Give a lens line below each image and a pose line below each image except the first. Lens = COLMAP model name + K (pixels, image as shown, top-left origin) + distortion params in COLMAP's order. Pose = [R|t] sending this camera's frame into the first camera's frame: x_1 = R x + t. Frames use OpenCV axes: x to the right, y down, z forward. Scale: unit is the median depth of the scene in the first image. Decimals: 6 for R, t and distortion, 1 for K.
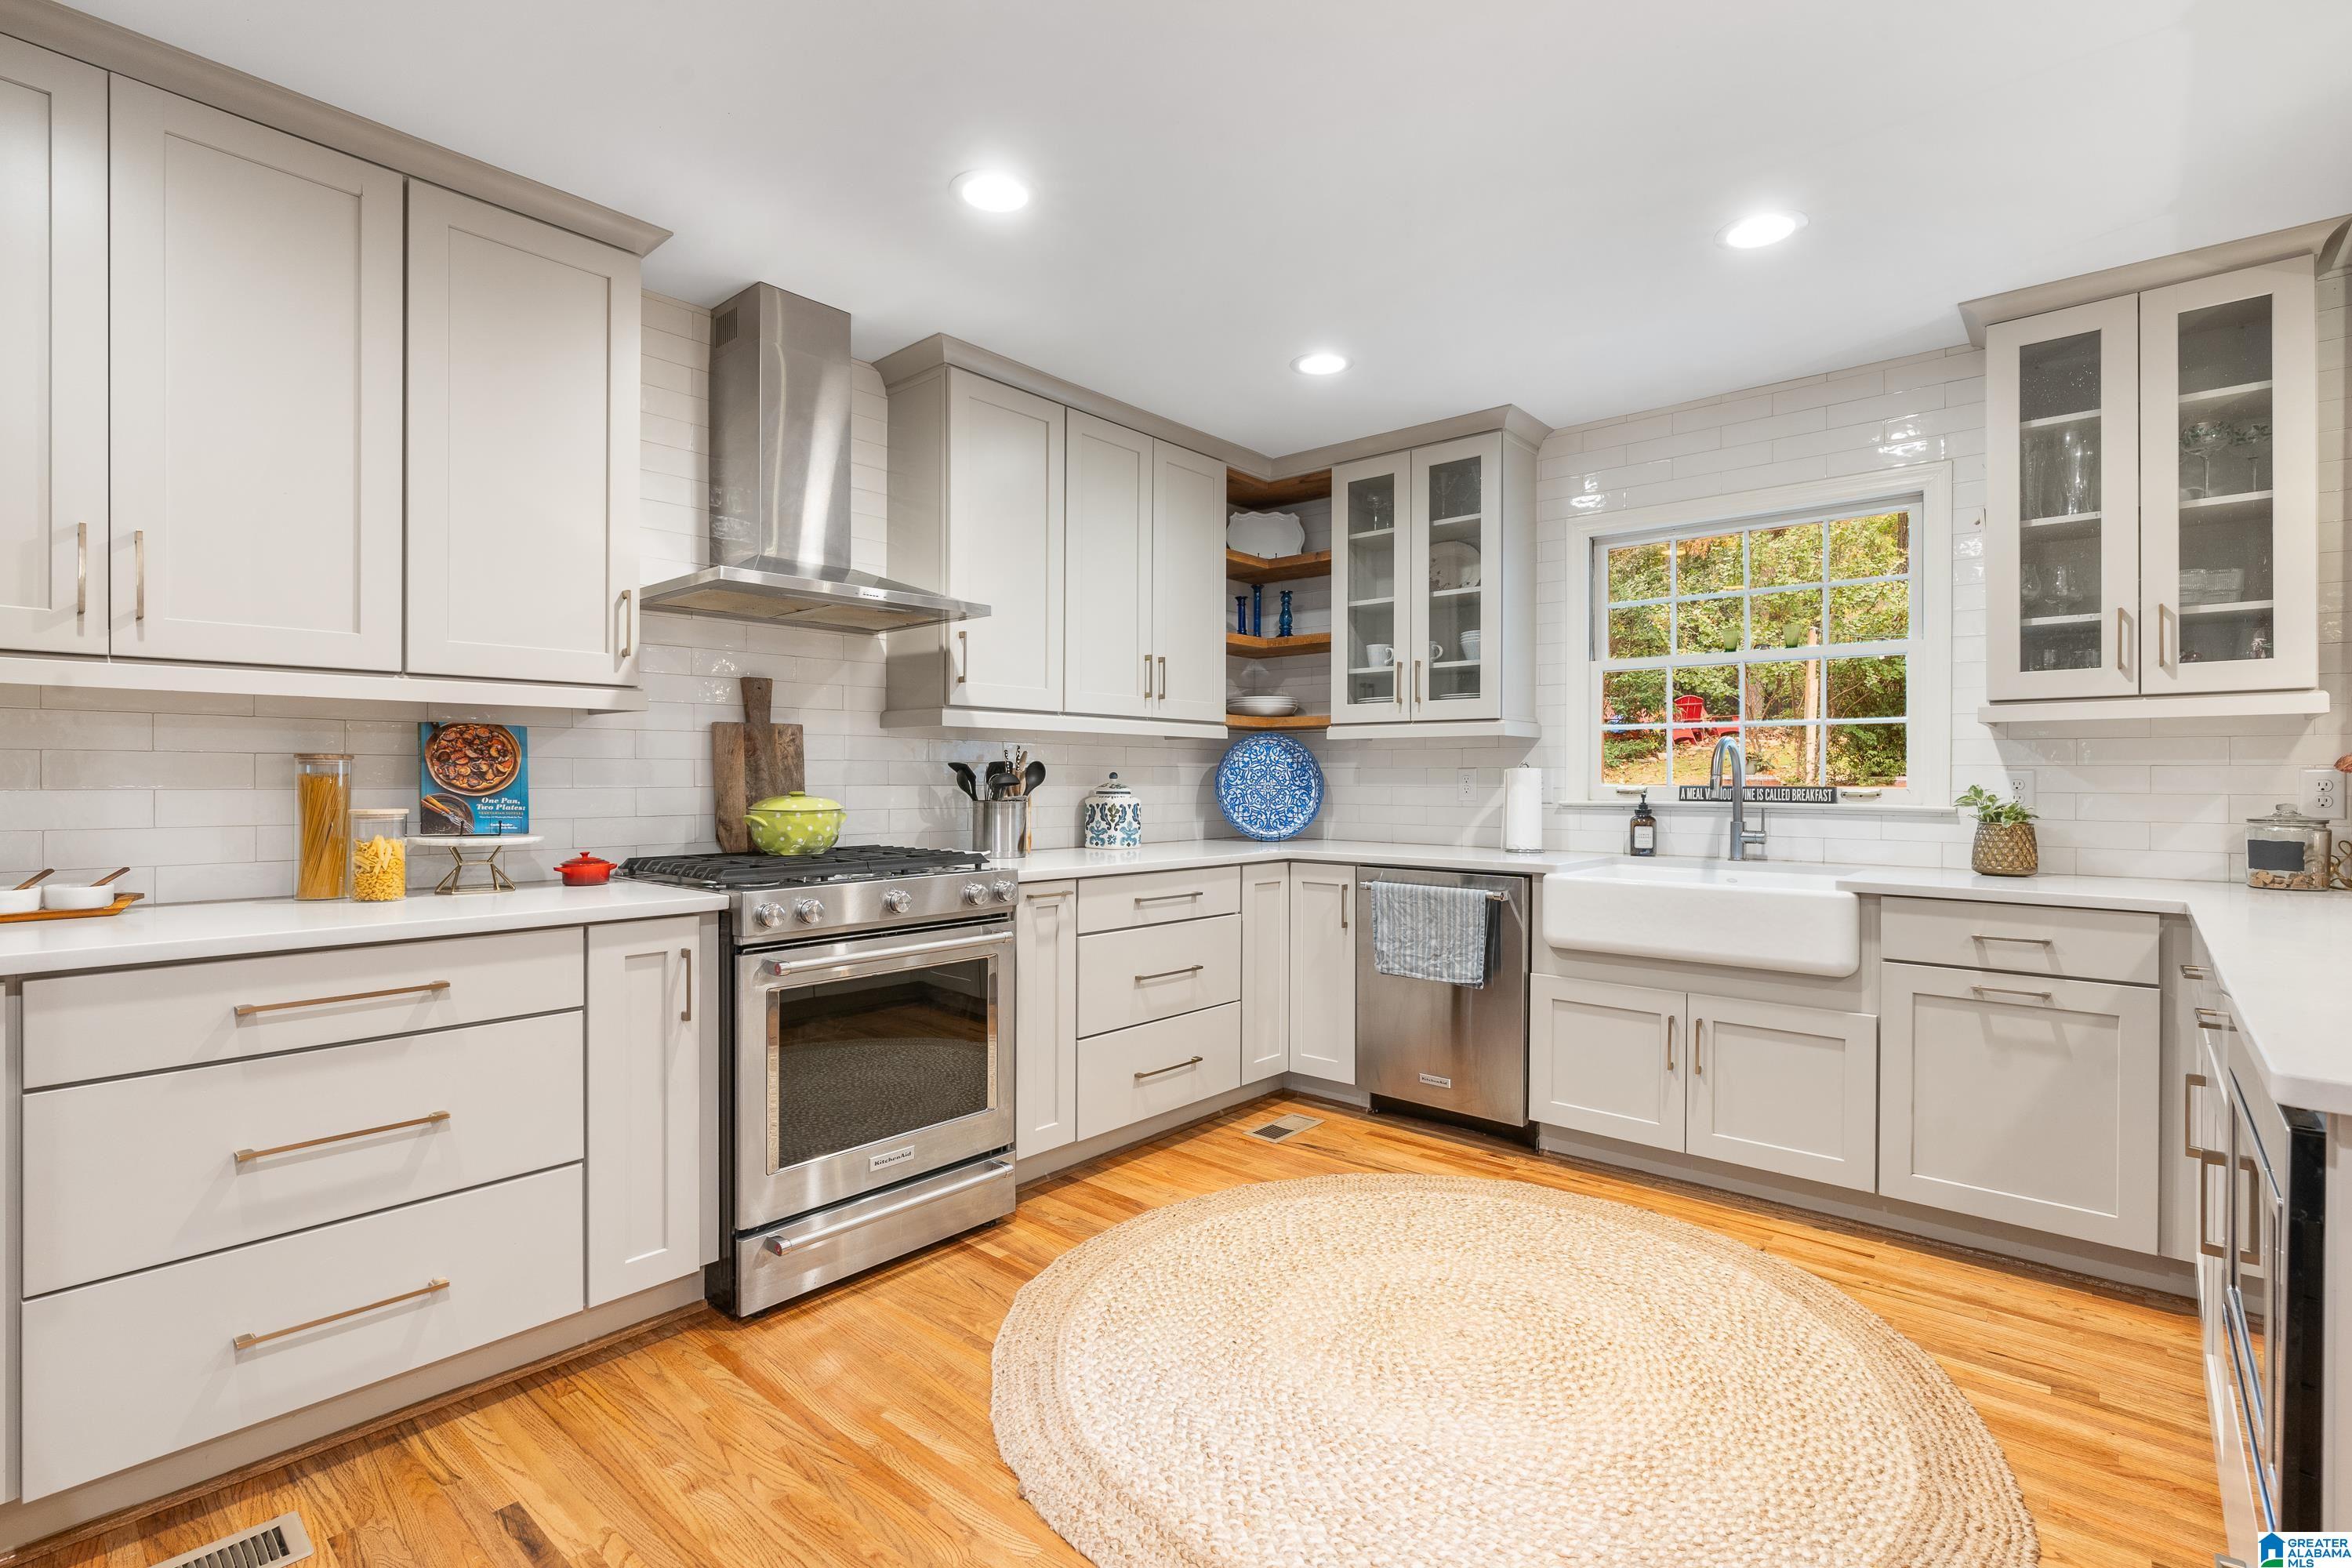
lens RADIAL K [[1096.2, 0, 1163.2], [0, 1096.2, 785.2], [0, 0, 1]] dist [-0.001779, -0.000026]
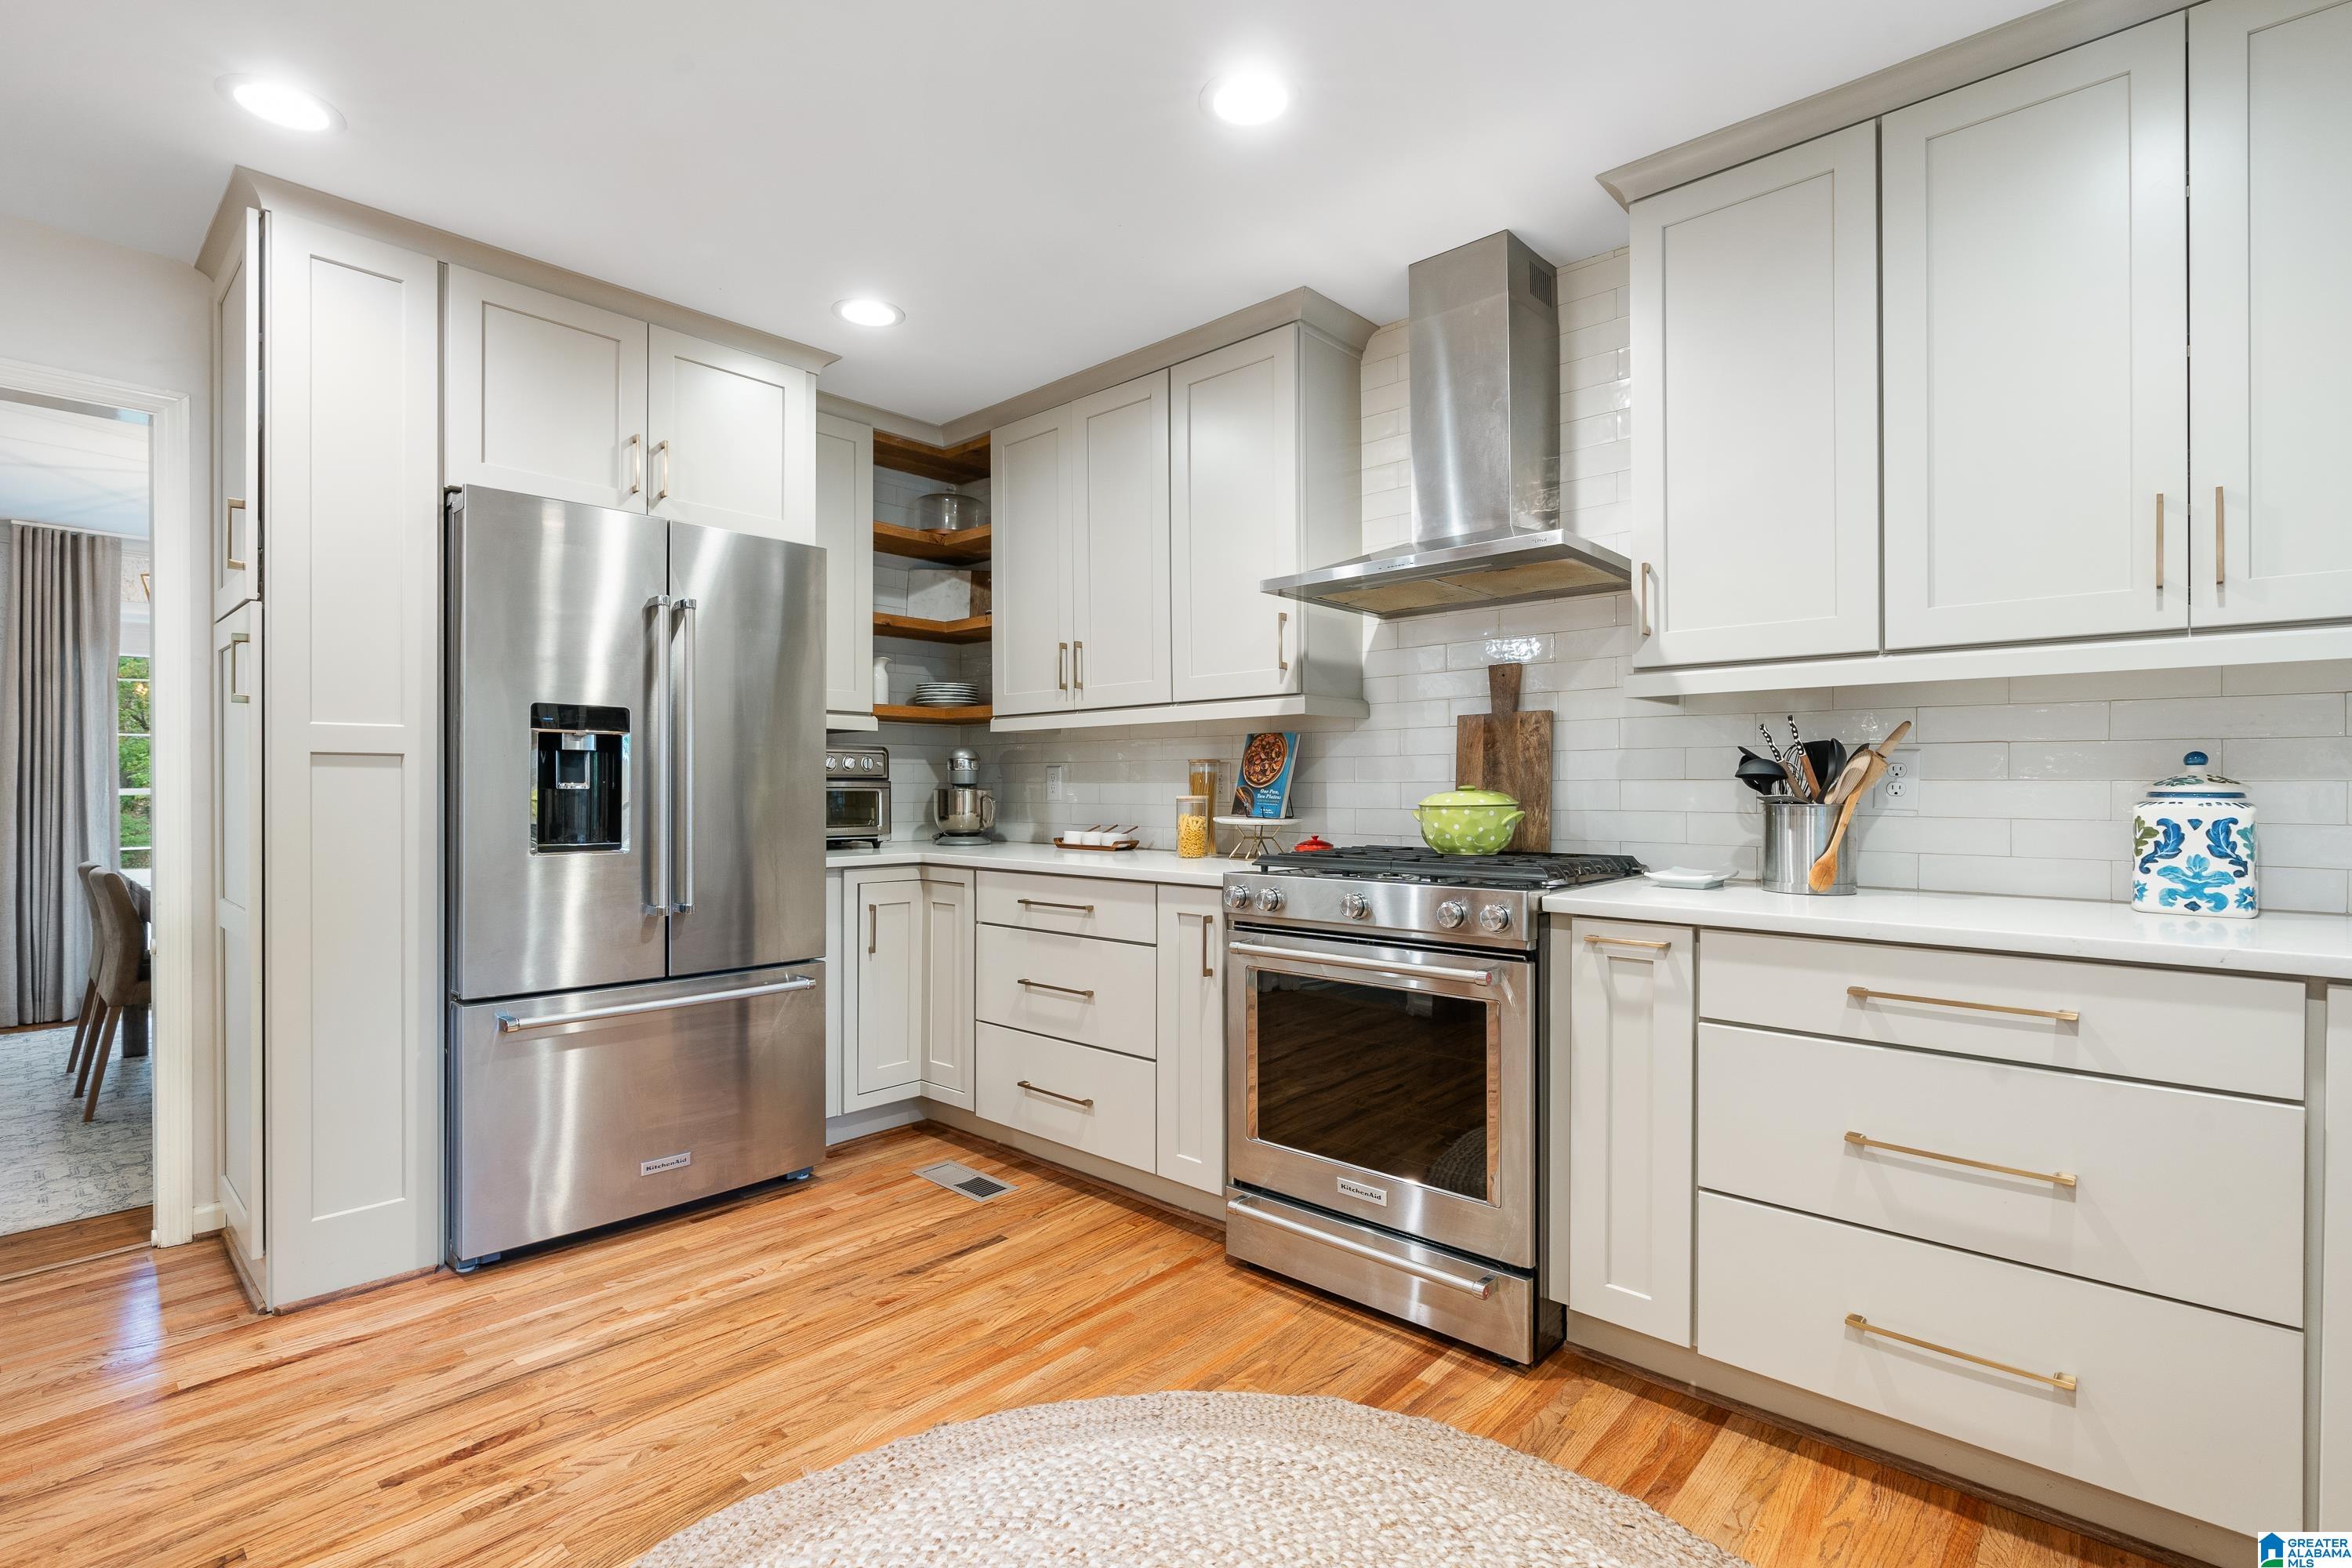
lens RADIAL K [[1073.9, 0, 1163.8], [0, 1073.9, 778.6], [0, 0, 1]] dist [-0.002087, 0.000913]
pose [[-0.012336, -0.006992, -0.999899, 0.604495], [-0.005338, 0.999962, -0.006926, 0.007744], [0.999910, 0.005252, -0.012373, 0.799635]]
